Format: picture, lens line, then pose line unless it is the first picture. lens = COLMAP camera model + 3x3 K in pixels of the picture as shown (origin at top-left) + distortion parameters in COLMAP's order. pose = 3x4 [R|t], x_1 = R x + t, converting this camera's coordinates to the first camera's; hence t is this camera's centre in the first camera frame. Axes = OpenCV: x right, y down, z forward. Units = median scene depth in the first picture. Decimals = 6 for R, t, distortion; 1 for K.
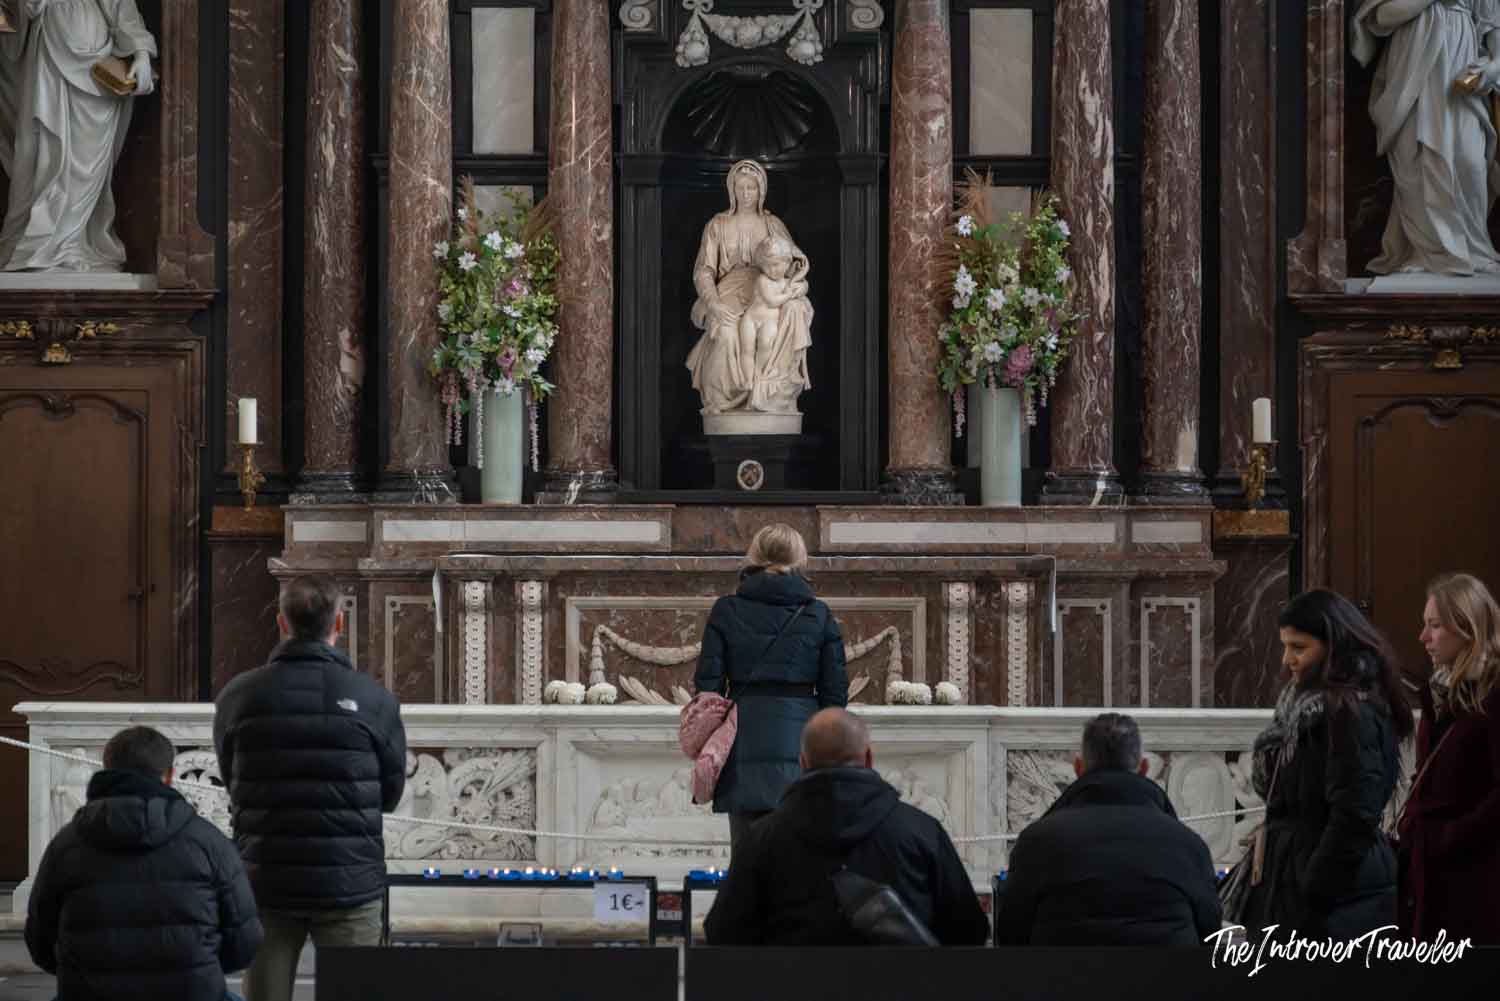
lens RADIAL K [[5744.6, 0, 750.5], [0, 5744.6, 499.7], [0, 0, 1]] dist [-0.154854, 1.592131]
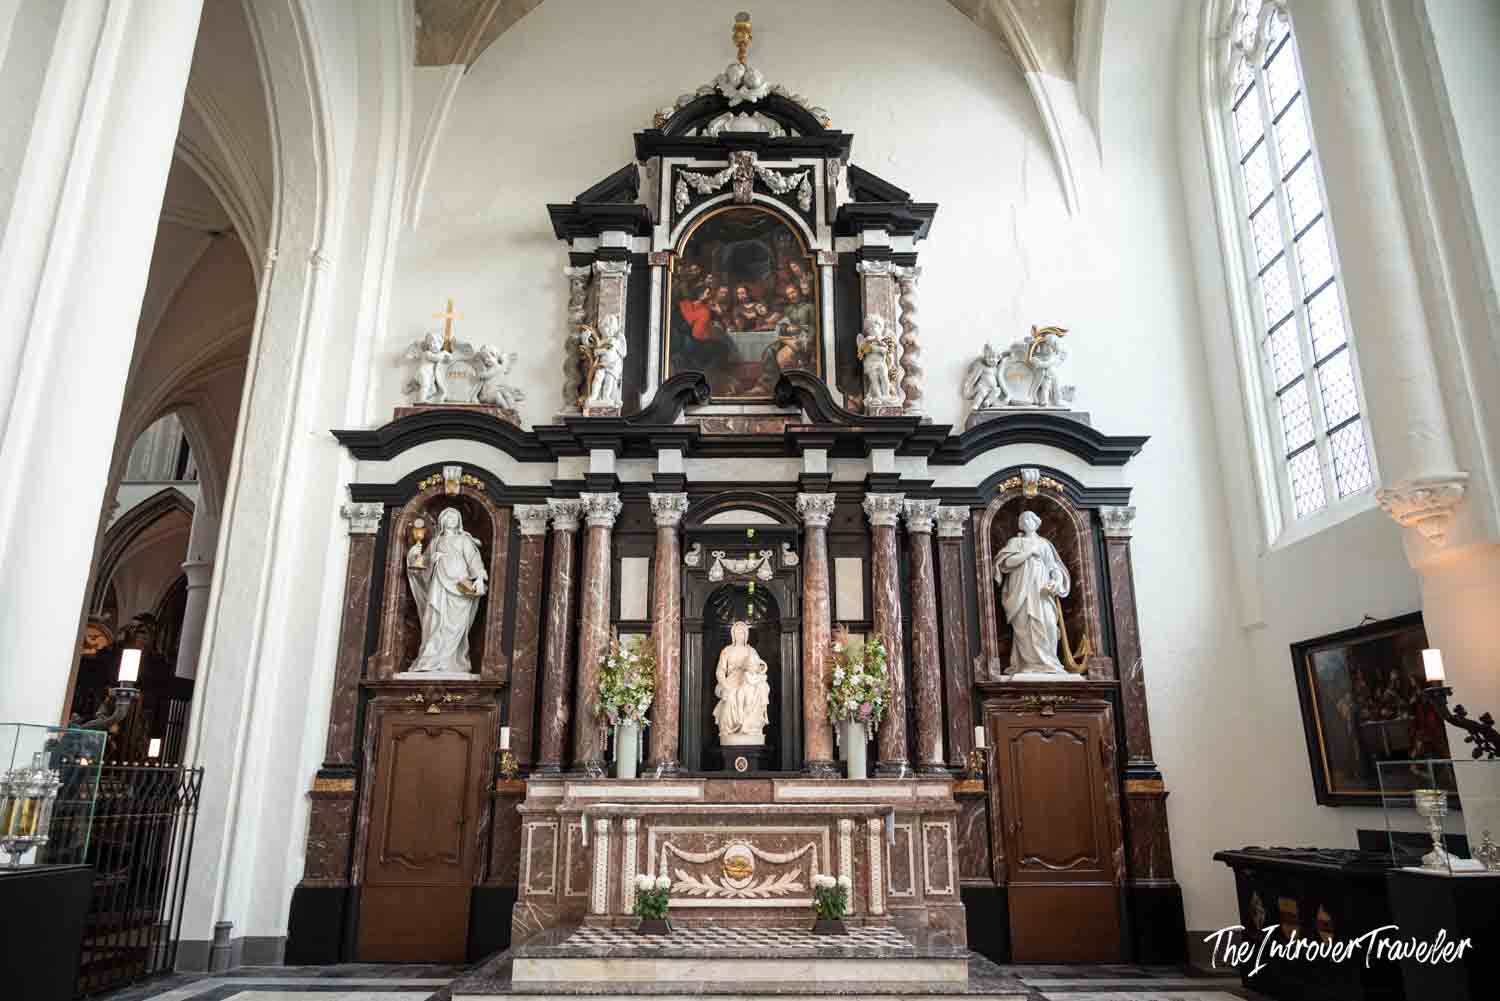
lens RADIAL K [[959.4, 0, 750.0], [0, 959.4, 499.4], [0, 0, 1]] dist [-0.018758, 0.000406]
pose [[0.999963, -0.000286, 0.008630, 0.000199], [0.002656, 0.961168, -0.275951, -0.000589], [-0.008216, 0.275964, 0.961133, 0.621631]]
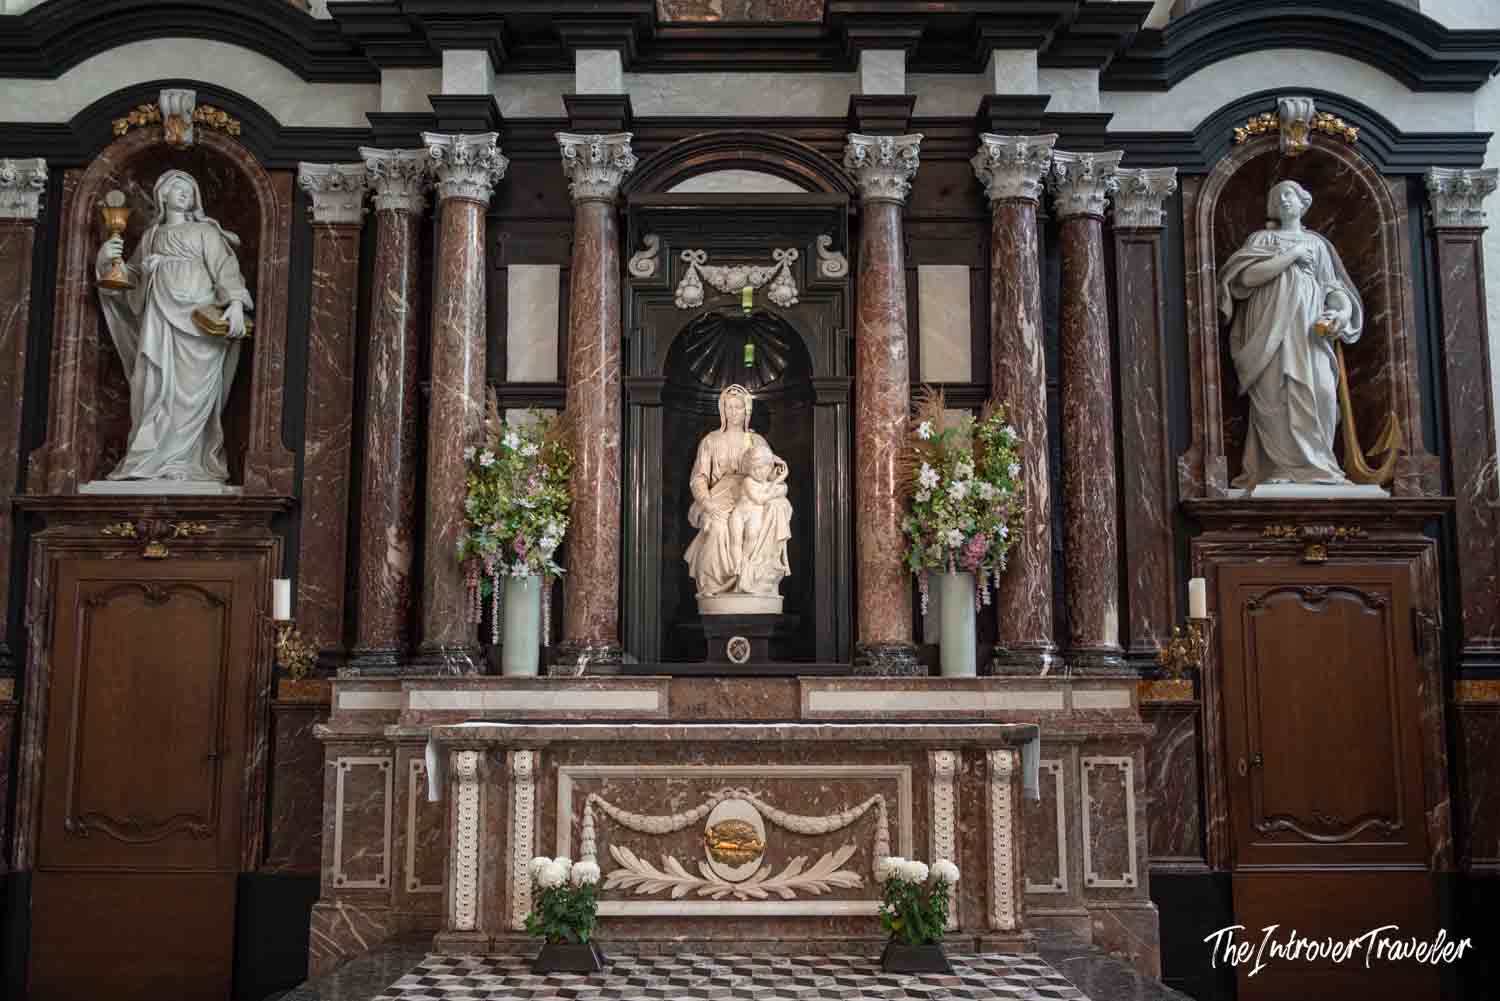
lens RADIAL K [[1453.6, 0, 748.1], [0, 1453.6, 477.9], [0, 0, 1]] dist [-0.015119, -0.015474]
pose [[0.999951, -0.001368, 0.009802, -0.000913], [0.002756, 0.989716, -0.143020, 0.003154], [-0.009505, 0.143040, 0.989671, 0.706425]]
